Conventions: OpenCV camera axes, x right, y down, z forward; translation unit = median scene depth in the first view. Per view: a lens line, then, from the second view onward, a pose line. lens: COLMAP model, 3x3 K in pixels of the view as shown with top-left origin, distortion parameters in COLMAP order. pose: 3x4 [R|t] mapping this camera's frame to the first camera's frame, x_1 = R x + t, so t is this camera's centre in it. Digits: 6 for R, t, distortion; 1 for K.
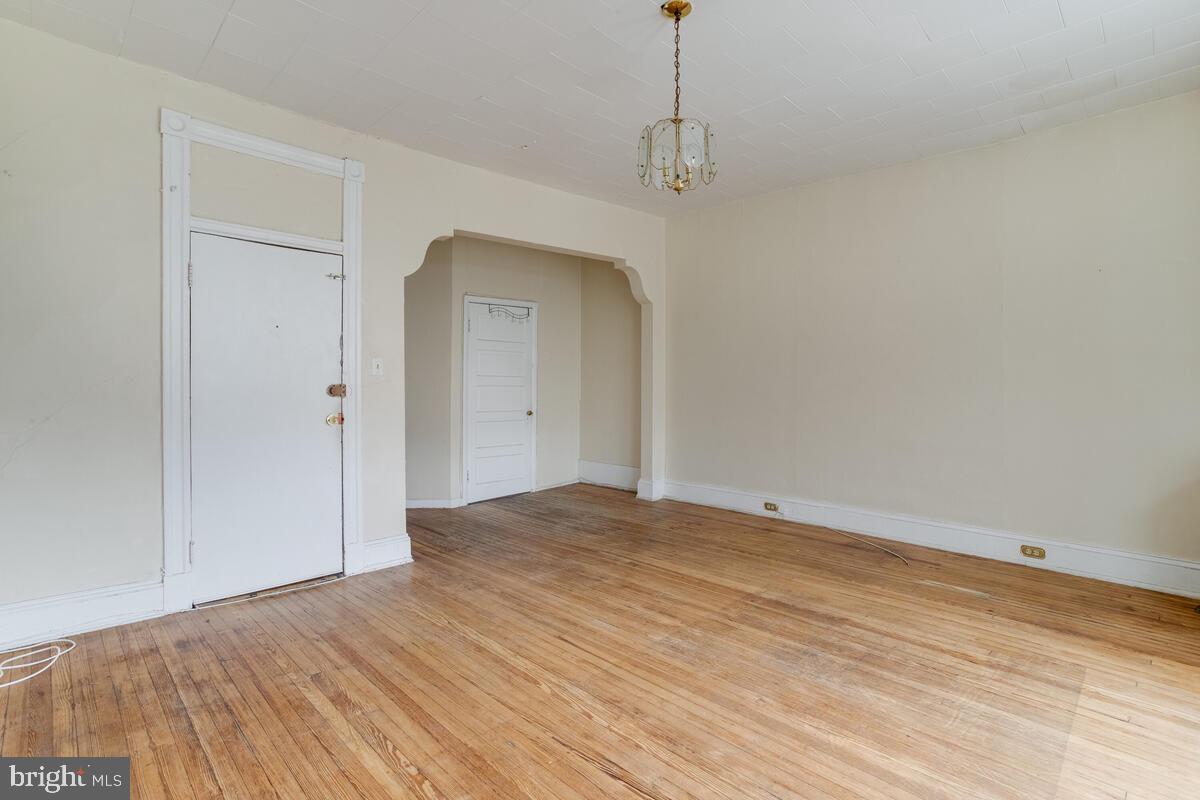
lens RADIAL K [[594.5, 0, 601.7], [0, 594.5, 378.5], [0, 0, 1]] dist [-0.054781, 0.033262]
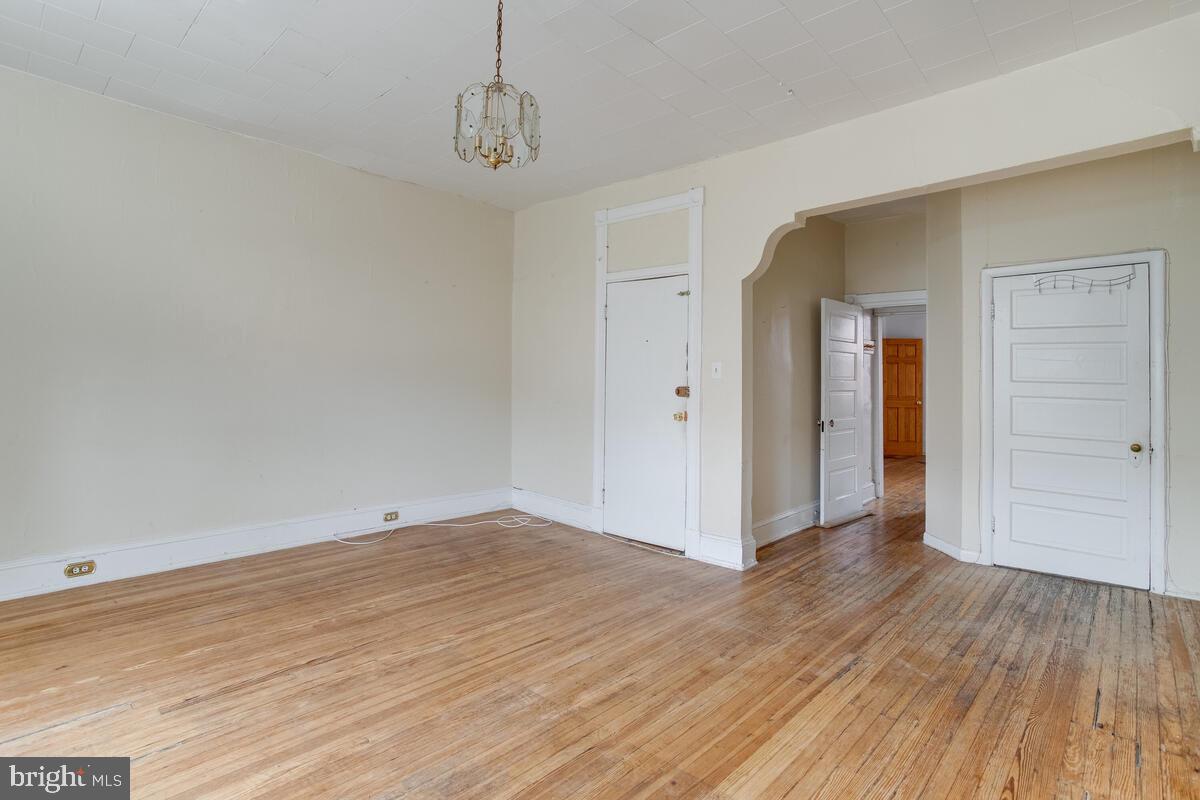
lens RADIAL K [[594.5, 0, 601.7], [0, 594.5, 378.5], [0, 0, 1]] dist [-0.054781, 0.033262]
pose [[0.033039, -0.006212, -0.999435, 0.867760], [-0.012855, 0.999895, -0.006640, 0.004148], [0.999371, 0.013067, 0.032955, 0.984334]]
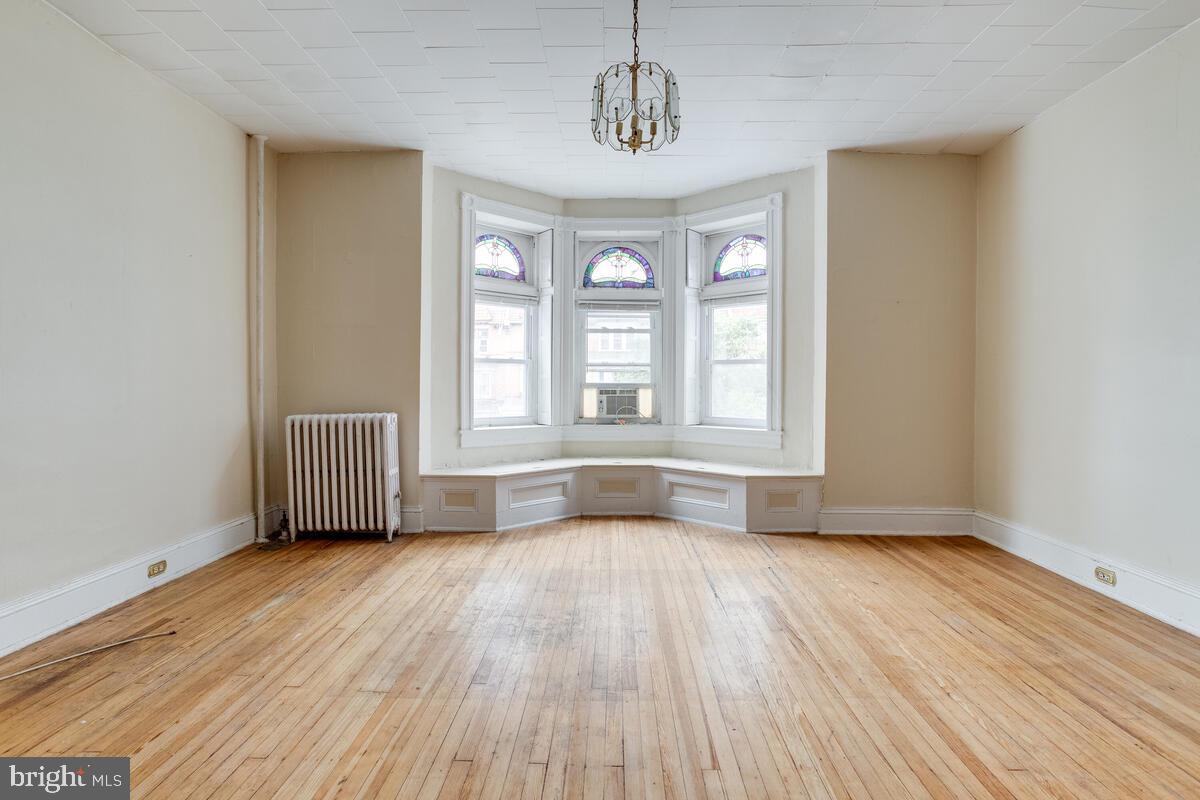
lens RADIAL K [[594.5, 0, 601.7], [0, 594.5, 378.5], [0, 0, 1]] dist [-0.054781, 0.033262]
pose [[-0.696204, -0.006747, 0.717812, -0.408224], [-0.005977, 0.999976, 0.003603, 0.015980], [-0.717819, -0.001782, -0.696228, 1.428342]]
